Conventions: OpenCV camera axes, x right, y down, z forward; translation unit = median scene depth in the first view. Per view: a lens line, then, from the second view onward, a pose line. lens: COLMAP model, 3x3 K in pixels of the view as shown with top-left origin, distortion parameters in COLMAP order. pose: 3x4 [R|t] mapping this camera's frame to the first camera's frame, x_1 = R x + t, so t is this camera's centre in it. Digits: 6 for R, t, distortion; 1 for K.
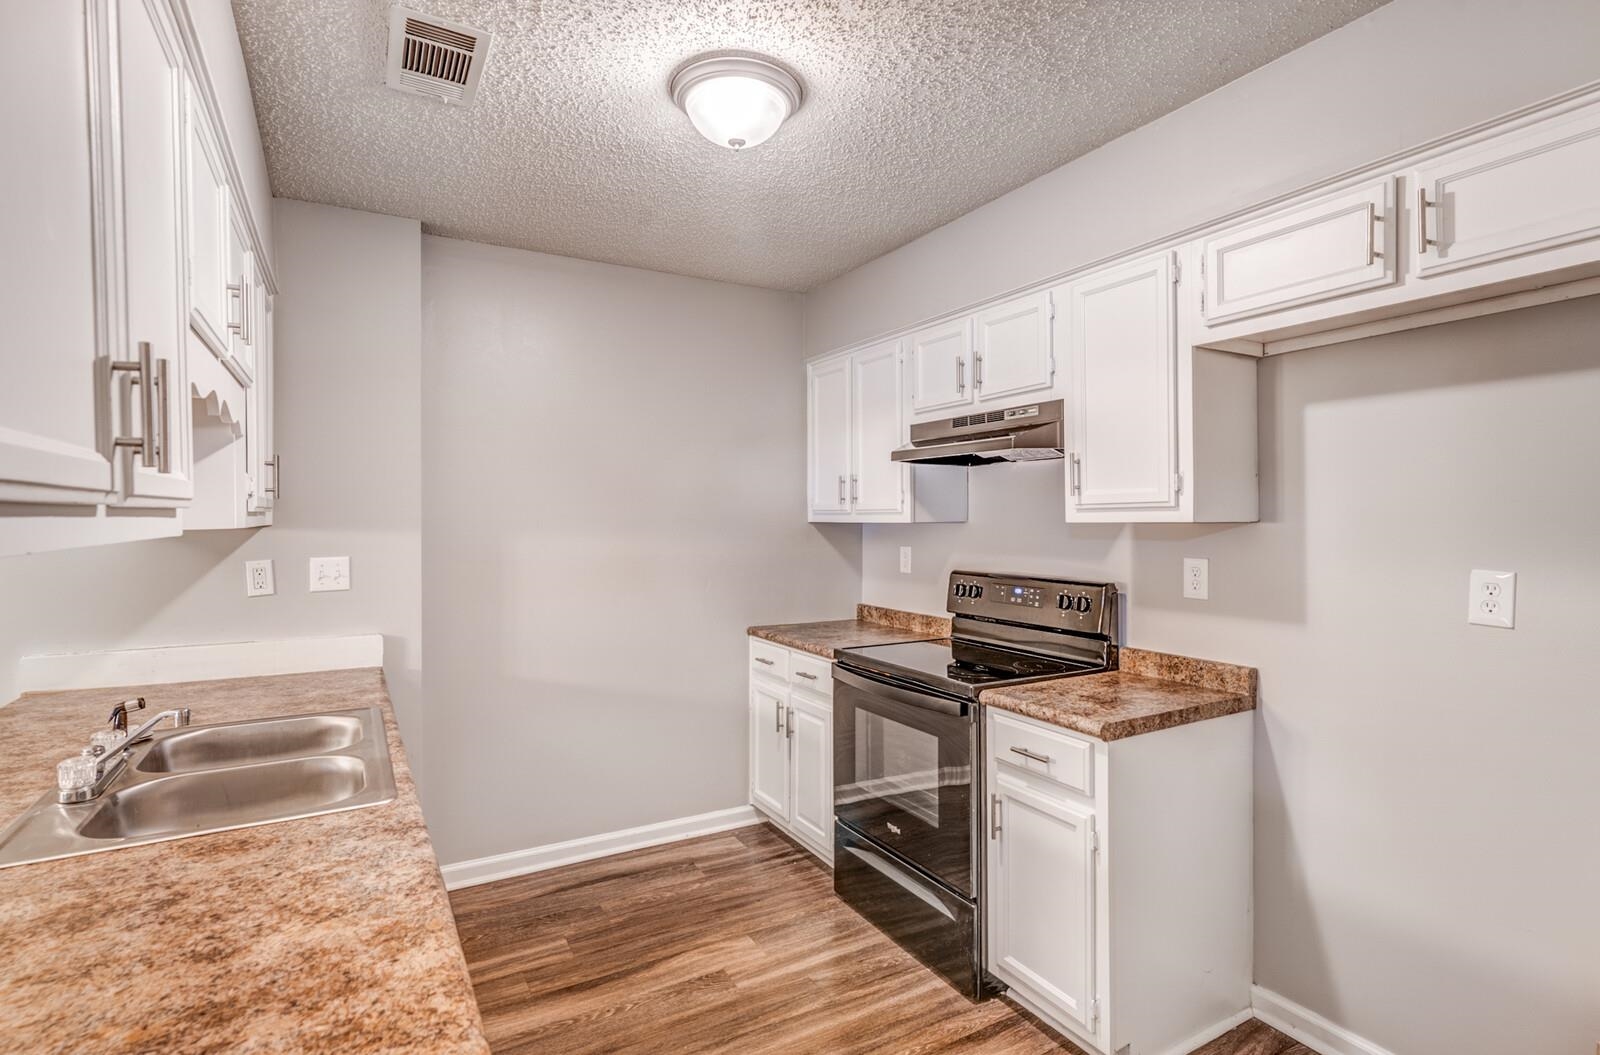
lens RADIAL K [[784.5, 0, 800.0], [0, 784.5, 527.5], [0, 0, 1]] dist [0.000132, 0.000548]
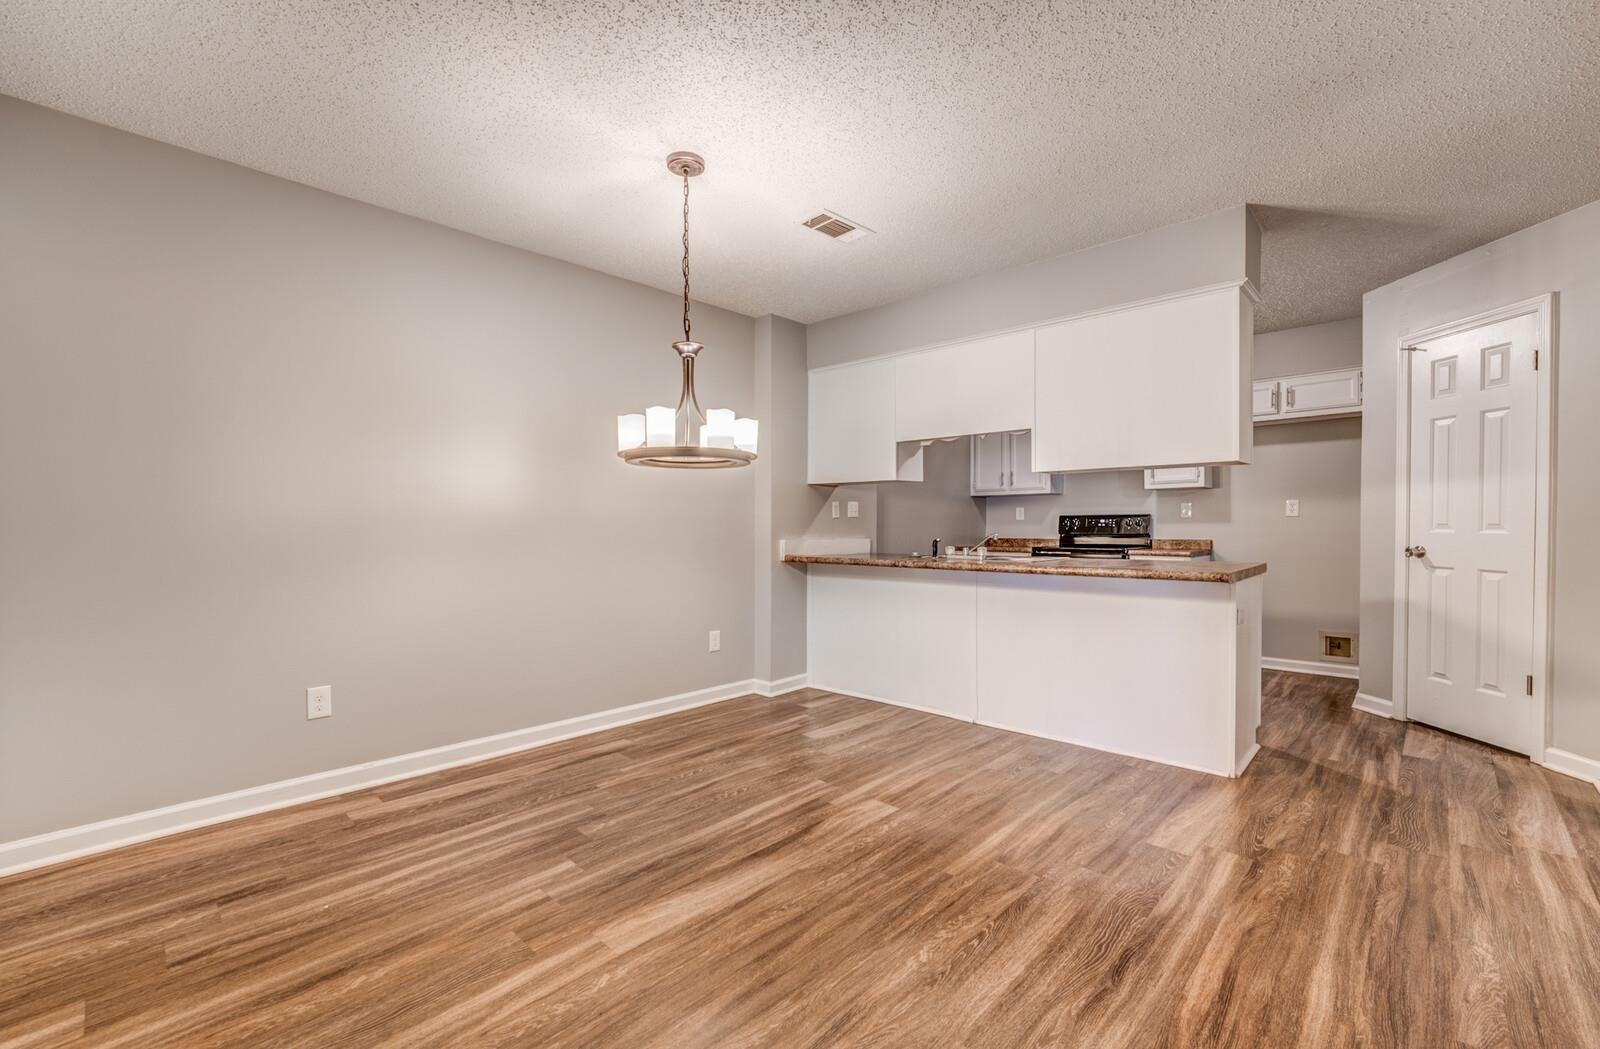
lens RADIAL K [[670.1, 0, 804.9], [0, 670.1, 538.5], [0, 0, 1]] dist [0.000765, 0.000402]
pose [[0.954637, -0.007530, 0.297676, -1.423528], [0.005891, 0.999962, 0.006404, 0.138716], [-0.297713, -0.004360, 0.954645, -0.805290]]
